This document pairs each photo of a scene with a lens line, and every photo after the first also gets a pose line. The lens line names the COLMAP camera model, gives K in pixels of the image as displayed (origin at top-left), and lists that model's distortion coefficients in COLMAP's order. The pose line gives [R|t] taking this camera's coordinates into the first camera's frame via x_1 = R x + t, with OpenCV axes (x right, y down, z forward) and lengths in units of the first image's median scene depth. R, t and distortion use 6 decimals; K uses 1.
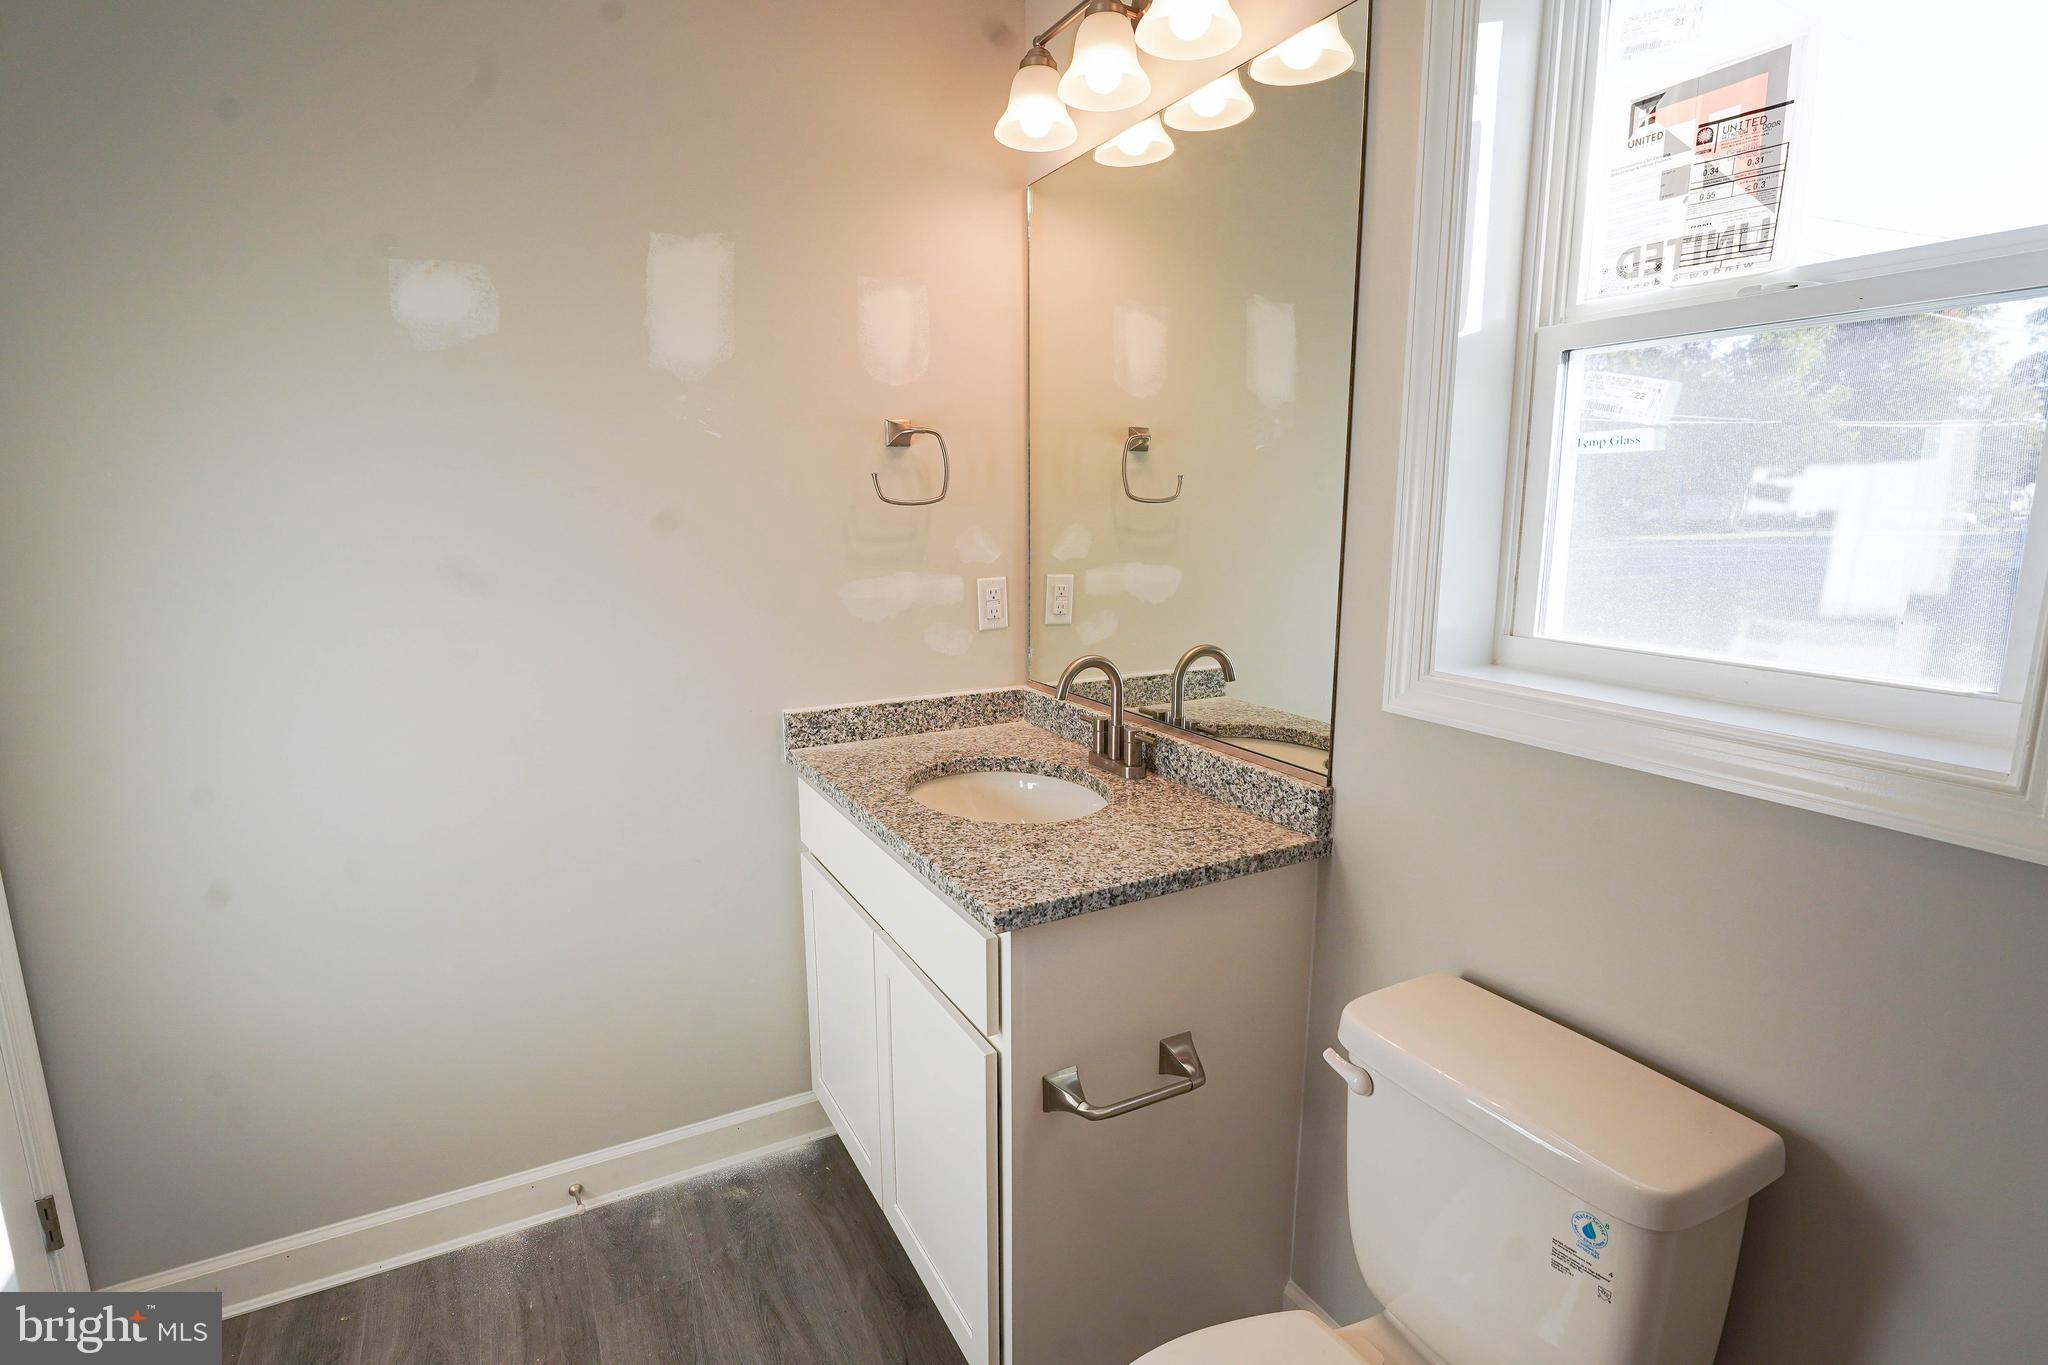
lens RADIAL K [[972.6, 0, 1013.6], [0, 972.6, 681.3], [0, 0, 1]] dist [-0.002319, -0.001165]
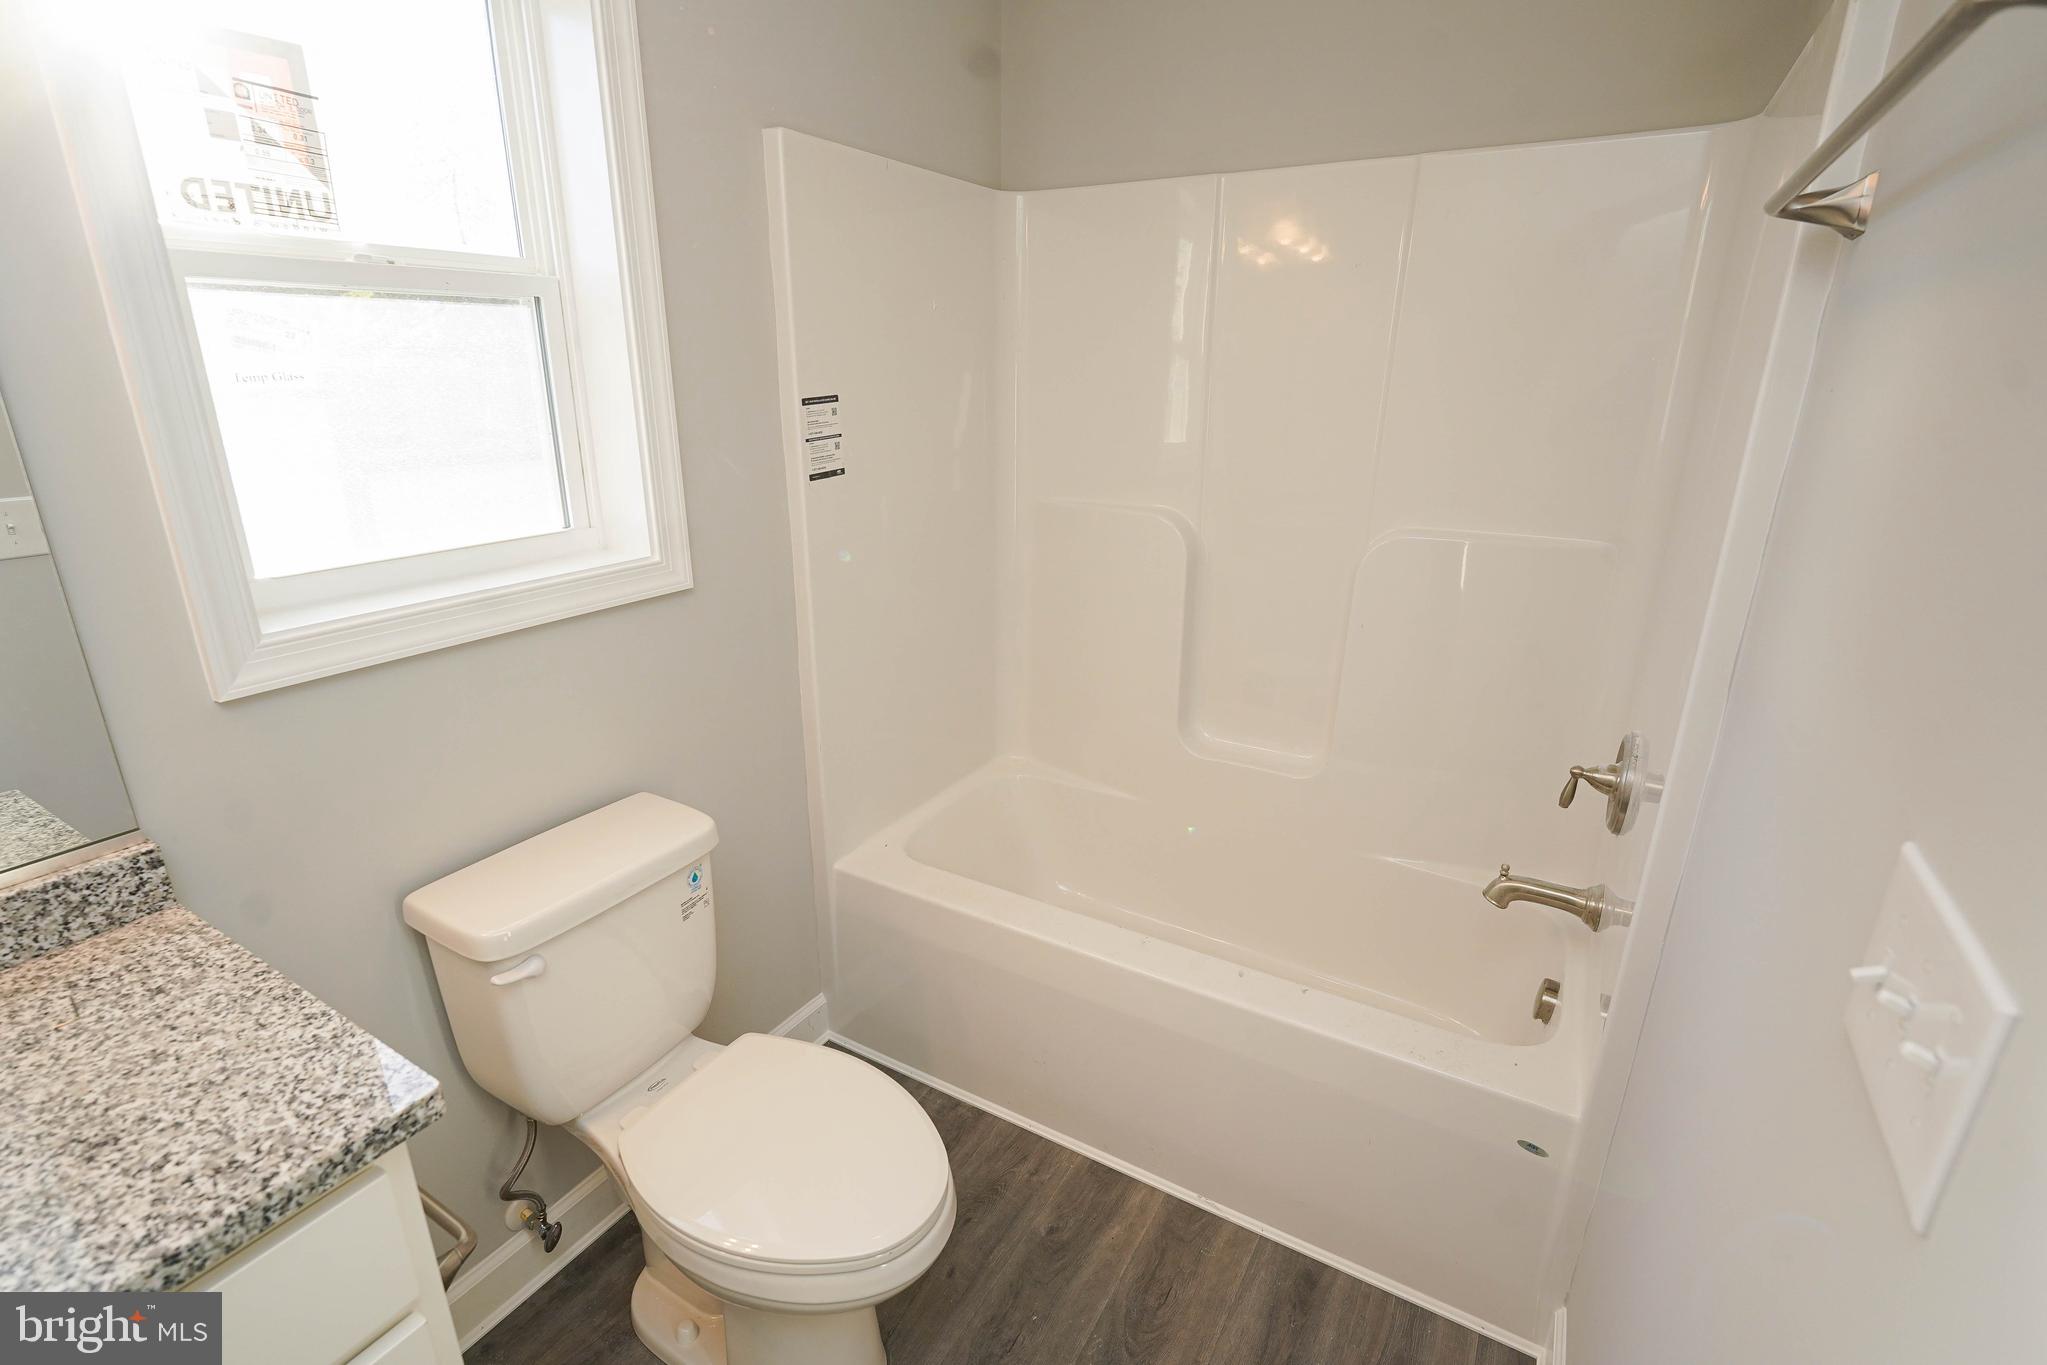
lens RADIAL K [[972.2, 0, 1013.1], [0, 972.2, 681.3], [0, 0, 1]] dist [-0.002319, -0.001165]
pose [[-0.499010, -0.276941, 0.821153, -0.772240], [0.157621, 0.902751, 0.400246, -0.256611], [-0.852141, 0.329158, -0.406830, 0.897644]]
